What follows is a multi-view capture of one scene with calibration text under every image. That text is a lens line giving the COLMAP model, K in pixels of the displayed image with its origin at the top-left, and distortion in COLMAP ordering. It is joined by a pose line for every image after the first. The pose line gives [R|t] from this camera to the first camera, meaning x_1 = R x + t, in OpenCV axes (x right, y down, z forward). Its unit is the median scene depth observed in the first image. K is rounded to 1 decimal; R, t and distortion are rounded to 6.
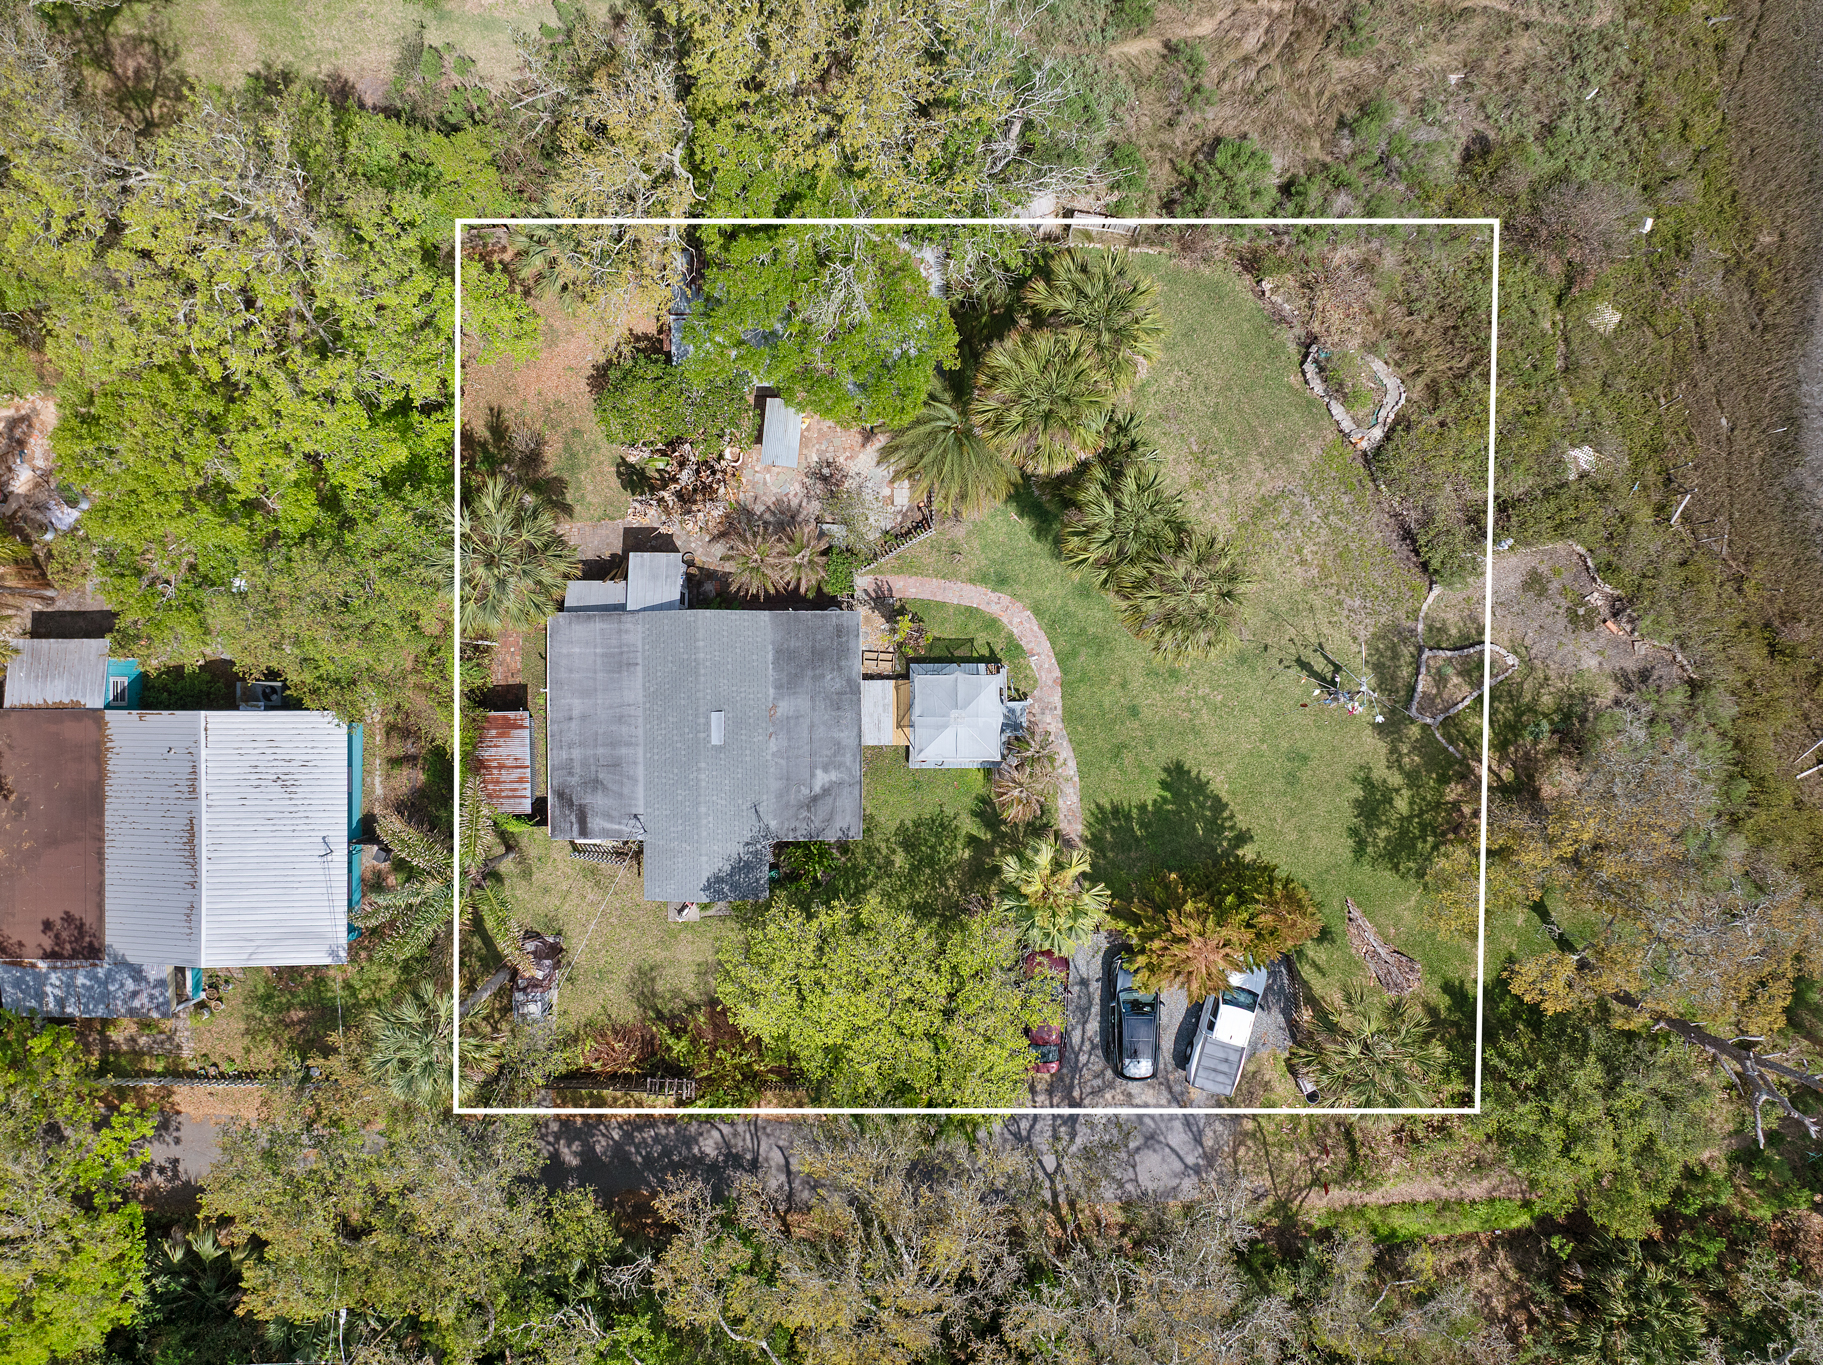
lens RADIAL K [[1284.8, 0, 920.0], [0, 1284.8, 685.4], [0, 0, 1]] dist [-0.049039, 0.022277]
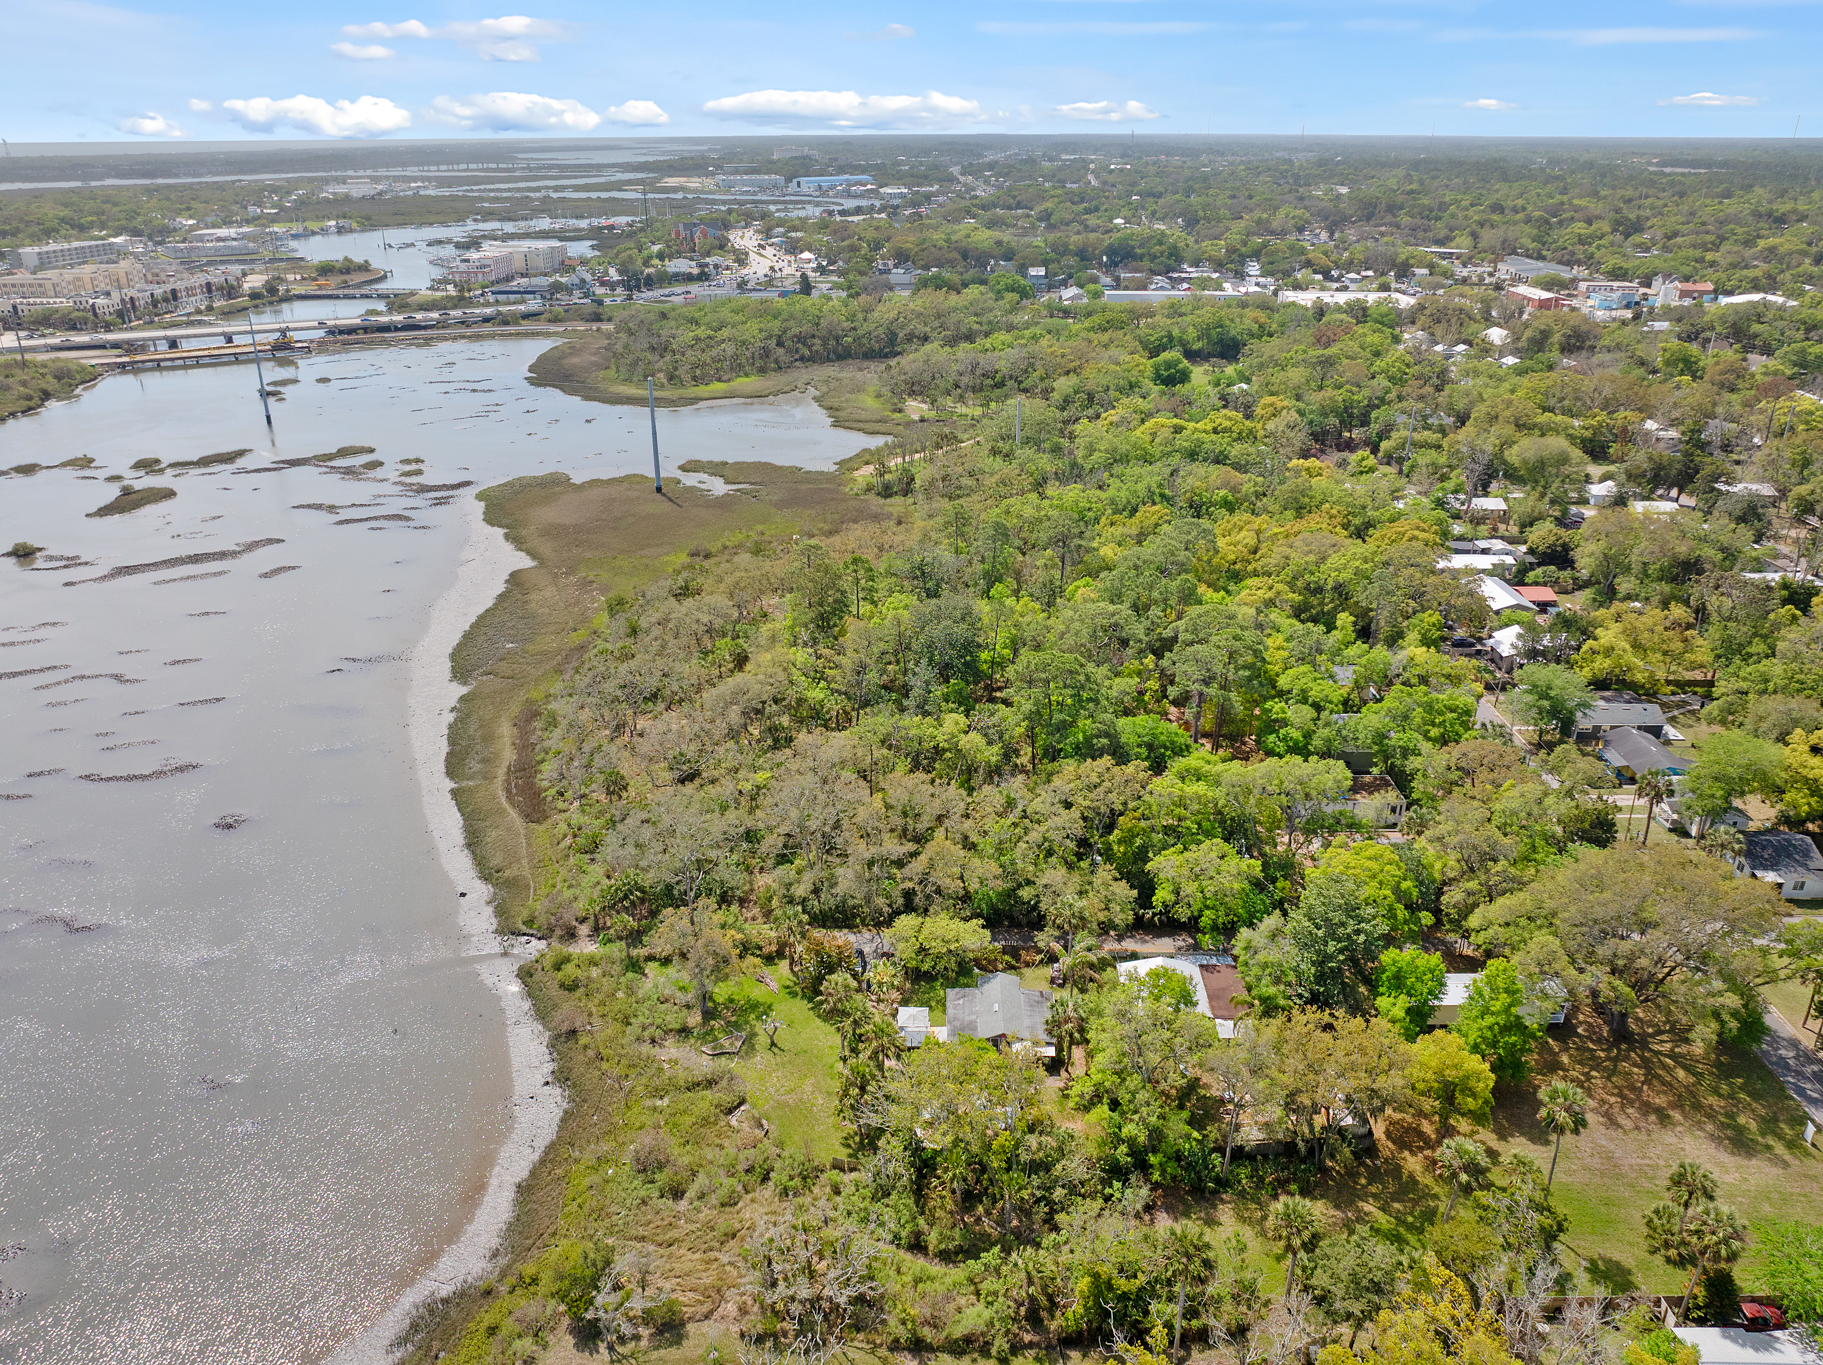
lens RADIAL K [[1284.8, 0, 897.8], [0, 1284.8, 676.1], [0, 0, 1]] dist [-0.049039, 0.022277]
pose [[-0.999174, -0.009098, 0.039605, -0.039301], [0.040067, -0.383147, 0.922818, -2.222808], [0.006779, 0.923643, 0.383195, -0.765213]]
